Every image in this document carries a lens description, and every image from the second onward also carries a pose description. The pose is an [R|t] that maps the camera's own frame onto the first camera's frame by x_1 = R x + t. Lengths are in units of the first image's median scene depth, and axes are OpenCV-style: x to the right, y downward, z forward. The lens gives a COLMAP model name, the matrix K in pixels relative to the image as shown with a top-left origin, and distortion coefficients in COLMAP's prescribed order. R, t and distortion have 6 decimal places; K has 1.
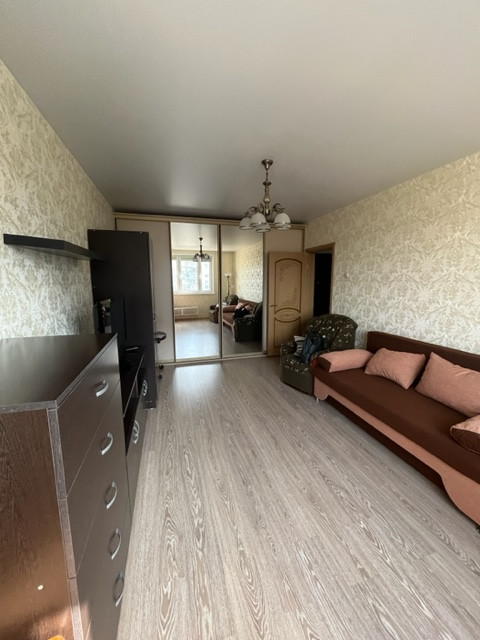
lens RADIAL K [[257.2, 0, 241.1], [0, 257.2, 318.8], [0, 0, 1]] dist [-0.002306, -0.000334]
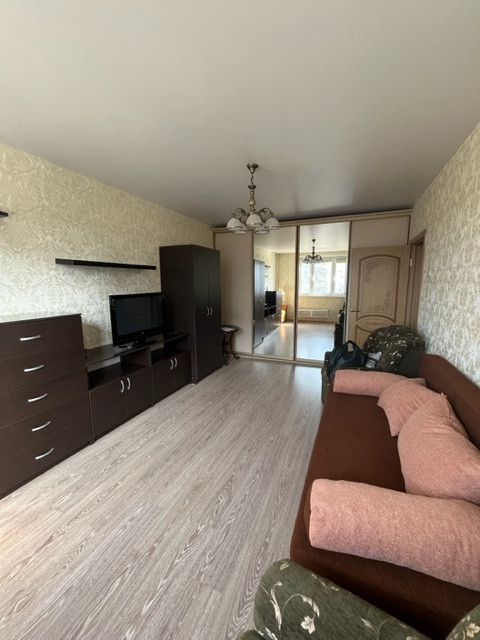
lens RADIAL K [[257.2, 0, 241.1], [0, 257.2, 318.8], [0, 0, 1]] dist [-0.002306, -0.000334]
pose [[0.774959, 0.083263, -0.626503, 0.744316], [-0.089332, 0.995762, 0.021837, -0.021135], [0.625666, 0.039044, 0.779113, 0.193149]]
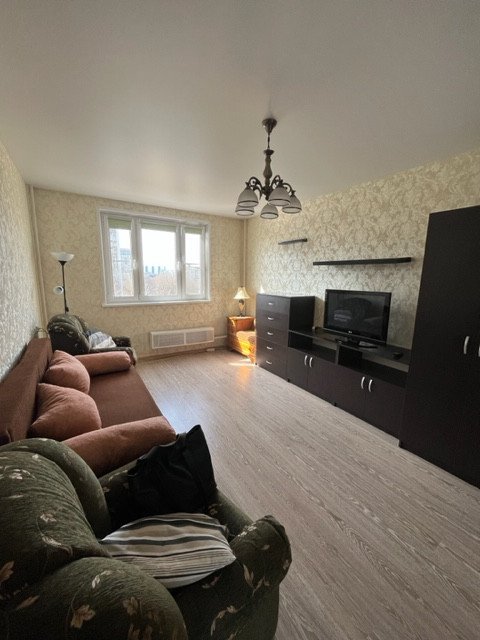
lens RADIAL K [[257.2, 0, 241.1], [0, 257.2, 318.8], [0, 0, 1]] dist [-0.002306, -0.000334]
pose [[-0.959432, 0.029217, -0.280421, 0.409678], [-0.061695, 0.948754, 0.309936, -0.283971], [0.275106, 0.314663, -0.908462, 1.818735]]
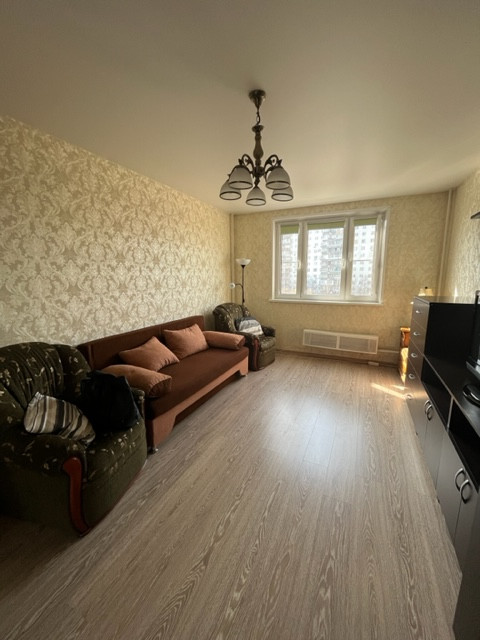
lens RADIAL K [[257.2, 0, 241.1], [0, 257.2, 318.8], [0, 0, 1]] dist [-0.002306, -0.000334]
pose [[-0.748291, -0.108725, 0.654400, -0.365715], [0.103546, 0.955242, 0.277111, -0.235576], [-0.655239, 0.275120, -0.703542, 1.637448]]
